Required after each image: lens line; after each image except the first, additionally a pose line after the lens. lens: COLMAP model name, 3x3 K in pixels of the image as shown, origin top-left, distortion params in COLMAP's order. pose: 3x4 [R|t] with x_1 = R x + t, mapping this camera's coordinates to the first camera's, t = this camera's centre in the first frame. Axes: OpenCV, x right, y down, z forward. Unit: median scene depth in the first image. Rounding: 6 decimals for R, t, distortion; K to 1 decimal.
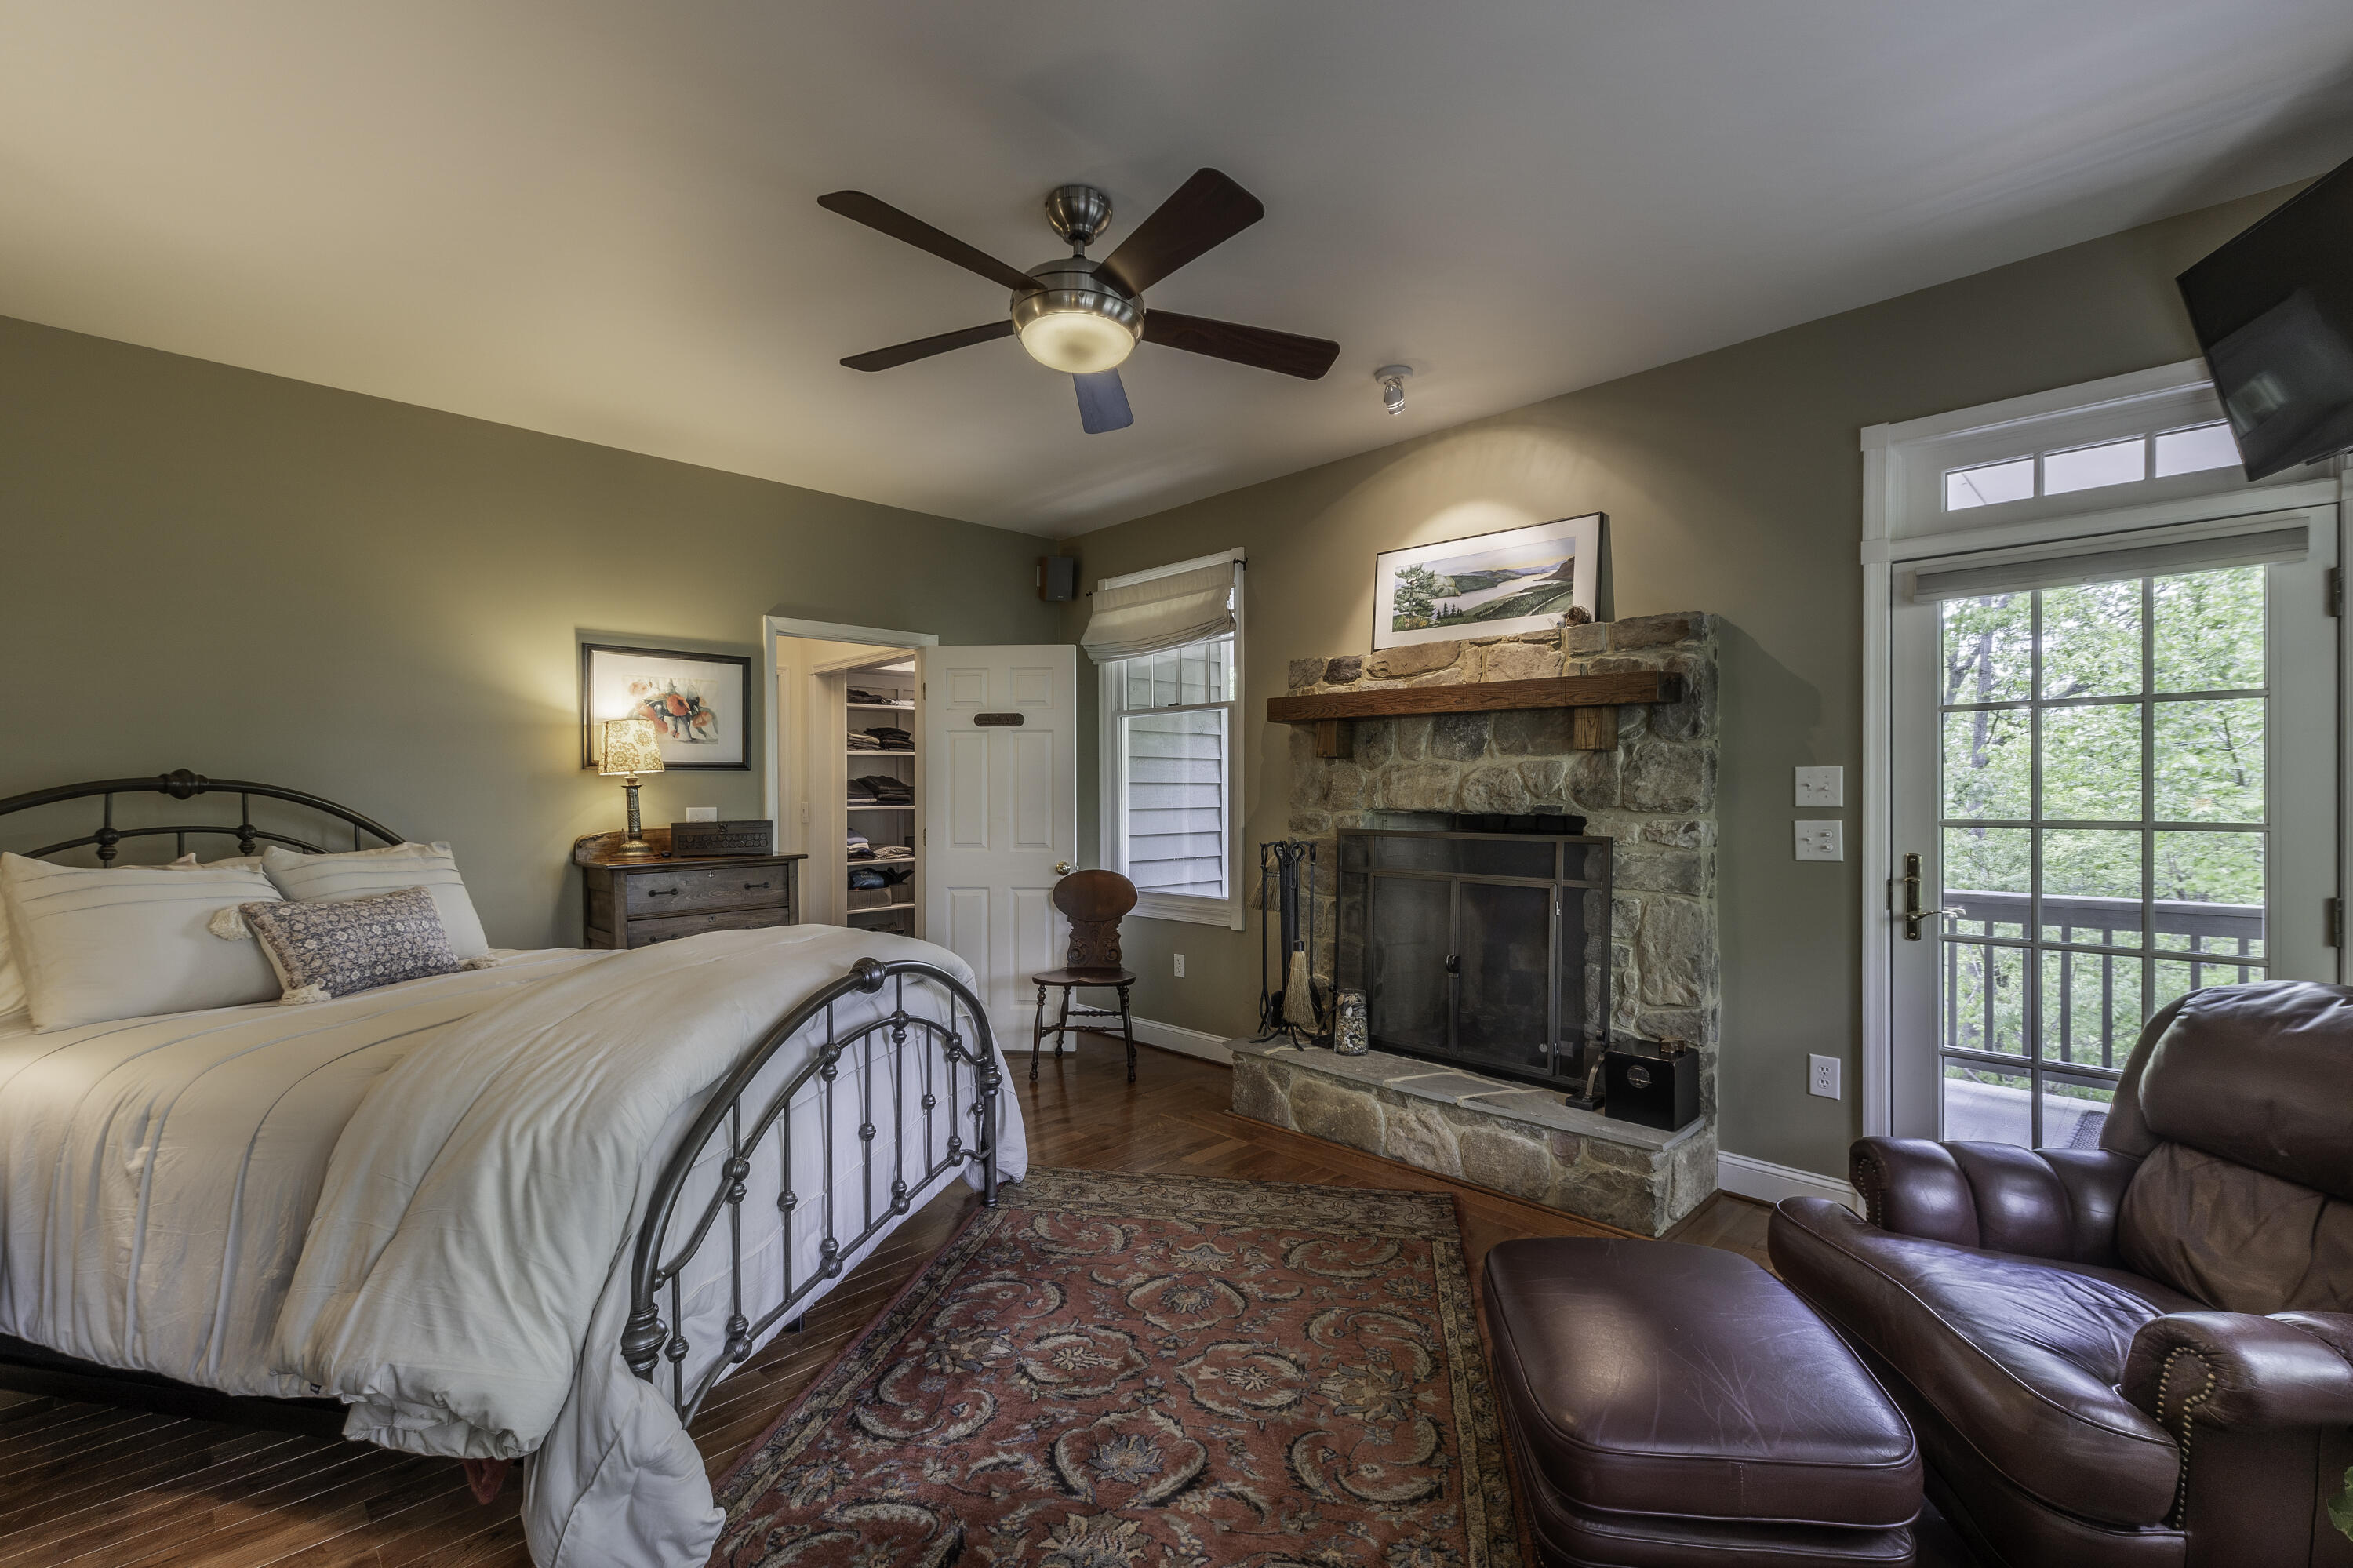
lens RADIAL K [[1036.7, 0, 1179.5], [0, 1036.7, 789.1], [0, 0, 1]] dist [0.016908, -0.004176]
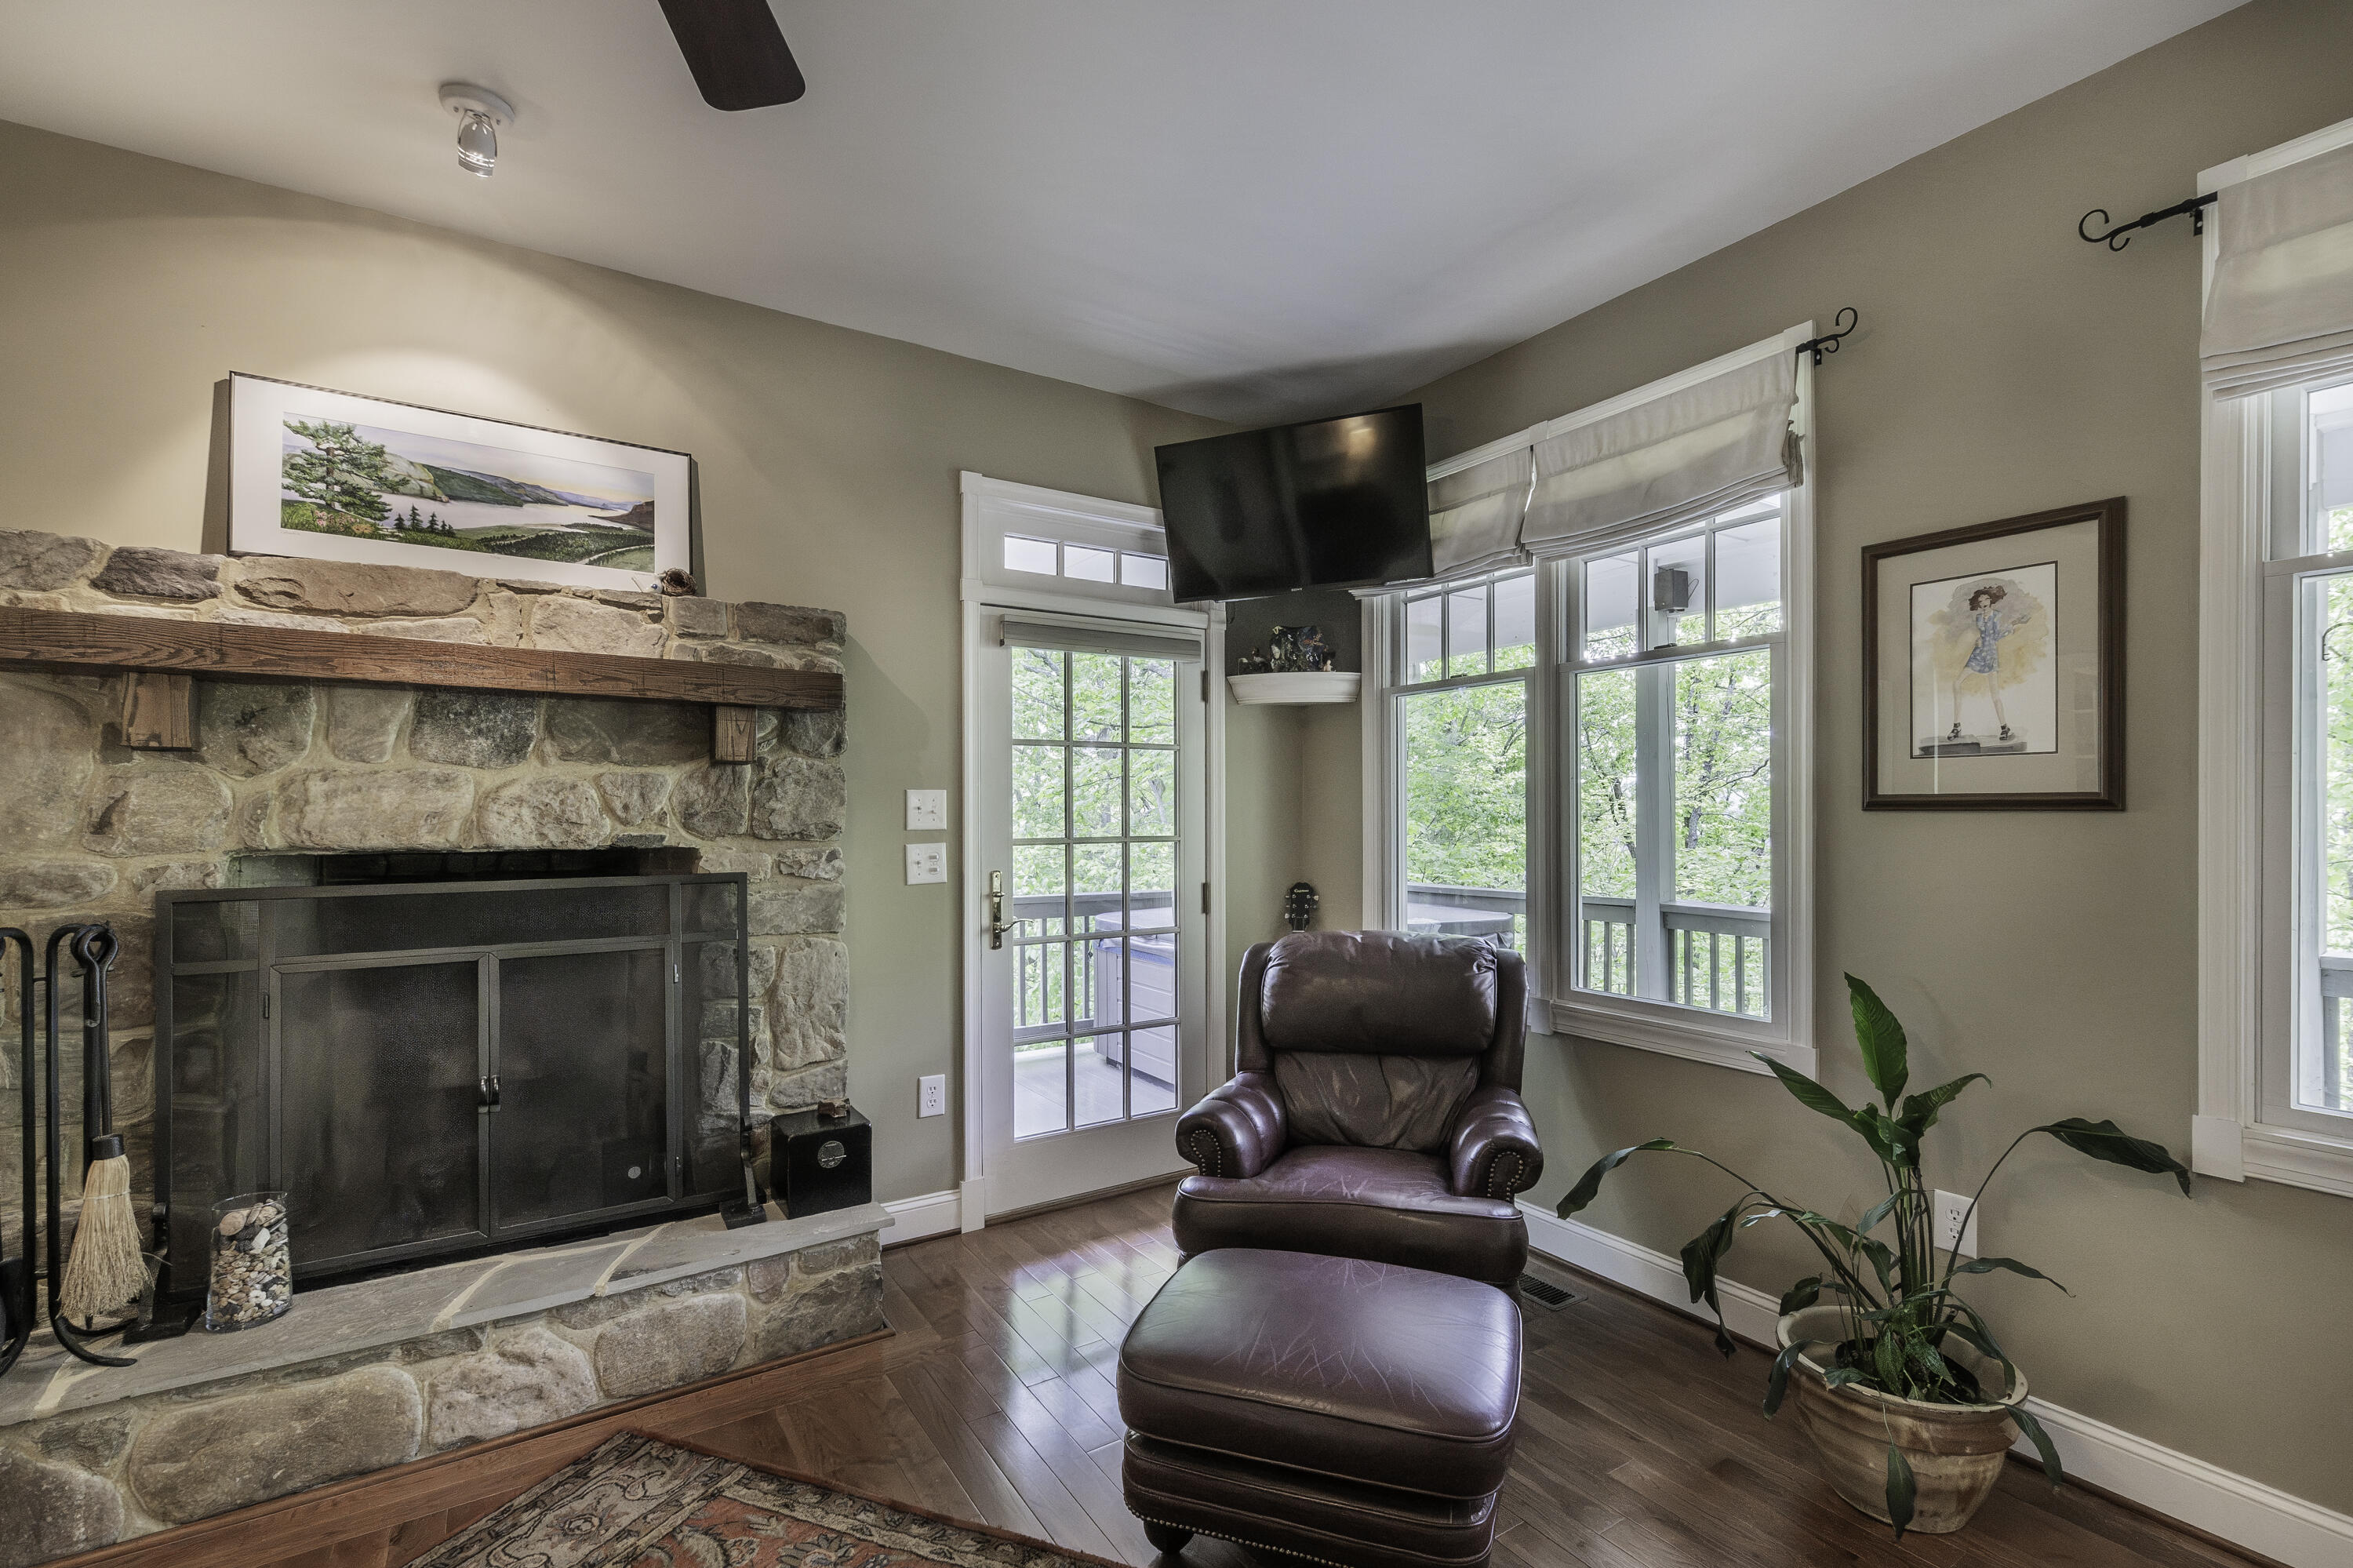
lens RADIAL K [[1100.2, 0, 1179.4], [0, 1100.2, 800.8], [0, 0, 1]] dist [-0.001358, -0.001651]
pose [[0.157953, 0.004087, 0.987438, -0.351101], [-0.004232, 0.999985, -0.003462, -0.007100], [-0.987438, -0.003632, 0.157968, 0.519563]]
